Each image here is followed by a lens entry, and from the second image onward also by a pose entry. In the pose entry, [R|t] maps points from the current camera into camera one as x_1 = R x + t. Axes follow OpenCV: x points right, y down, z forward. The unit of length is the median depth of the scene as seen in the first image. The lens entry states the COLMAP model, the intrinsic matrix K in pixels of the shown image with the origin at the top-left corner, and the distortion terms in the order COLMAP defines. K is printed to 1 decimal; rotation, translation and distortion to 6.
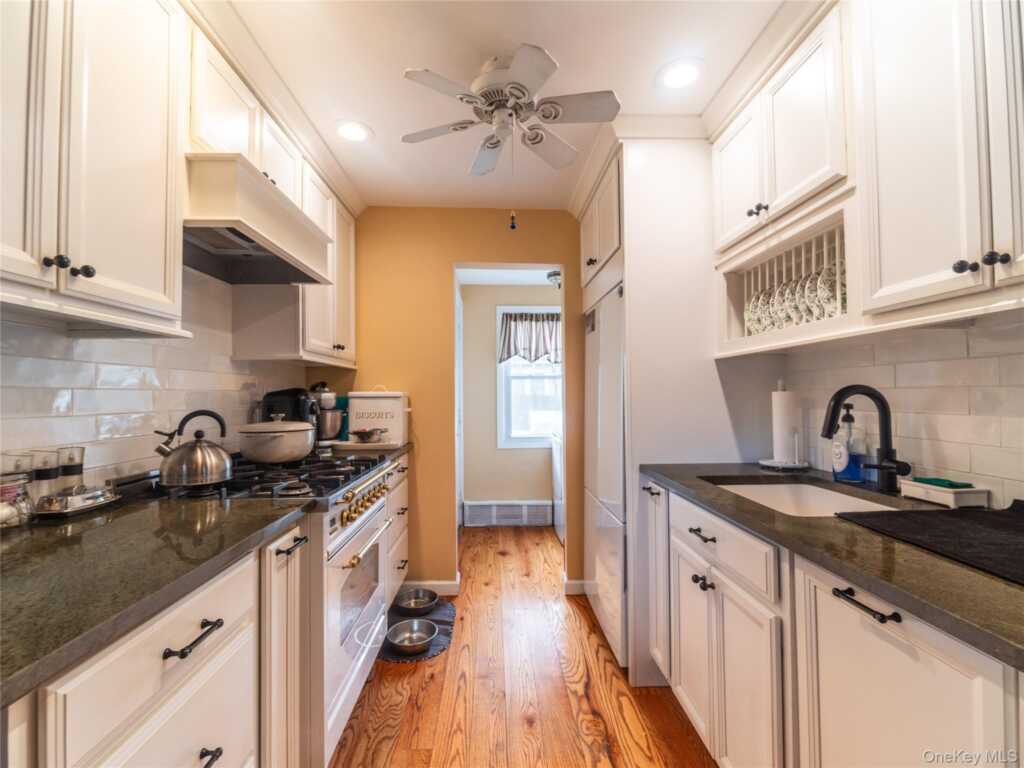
lens RADIAL K [[460.6, 0, 513.0], [0, 460.6, 383.9], [0, 0, 1]] dist [-0.003233, -0.002039]
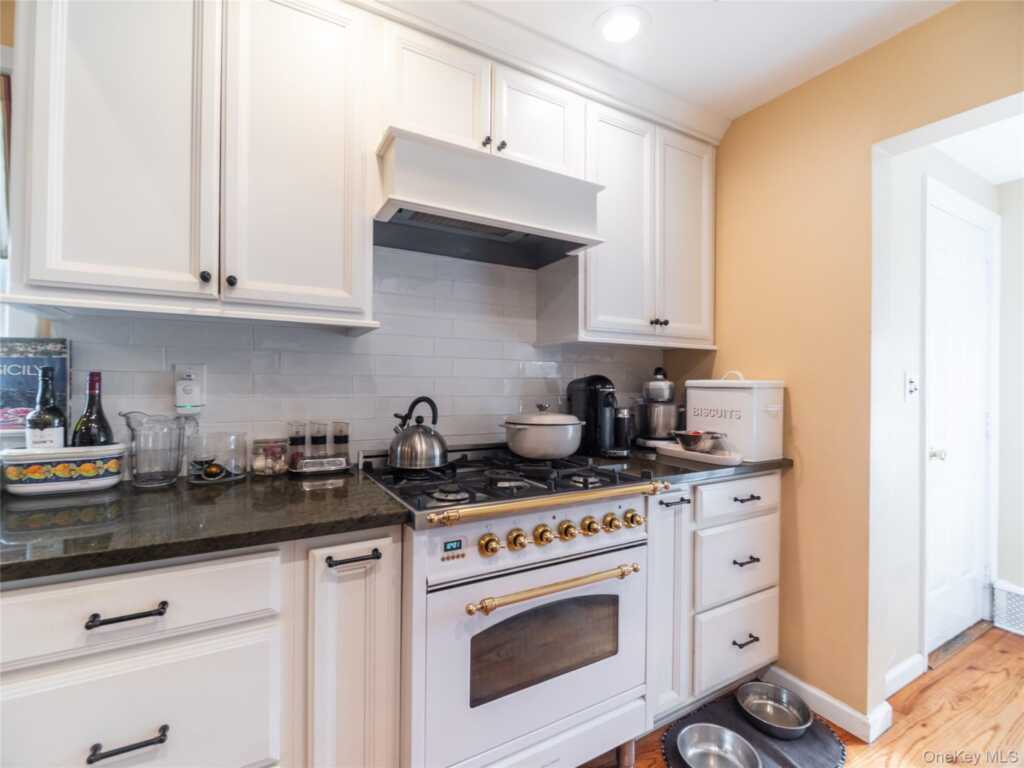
lens RADIAL K [[460.6, 0, 509.2], [0, 460.6, 383.3], [0, 0, 1]] dist [-0.003233, -0.002039]
pose [[0.457041, 0.010221, -0.889387, 0.264481], [0.010587, 0.999801, 0.016930, 0.009266], [0.889383, -0.017153, 0.456841, 0.560508]]
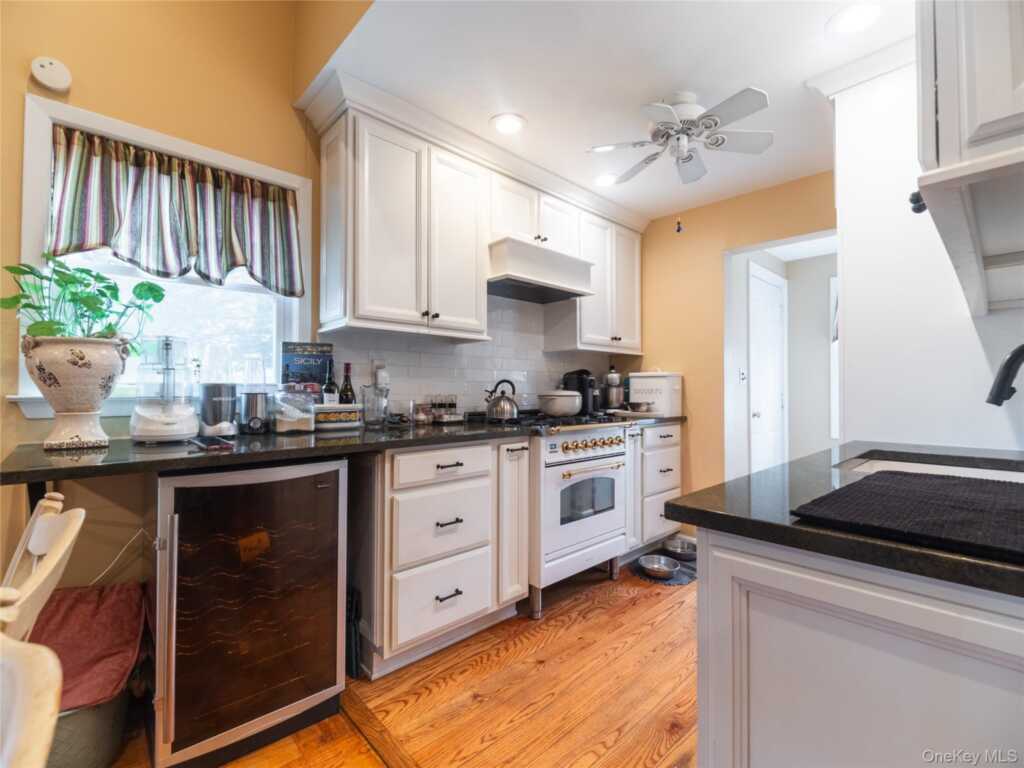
lens RADIAL K [[460.6, 0, 506.6], [0, 460.6, 385.0], [0, 0, 1]] dist [-0.003233, -0.002039]
pose [[0.649846, -0.001743, -0.760064, 0.571465], [0.013303, 0.999870, 0.009081, 0.049797], [0.759950, -0.016013, 0.649785, -0.142656]]
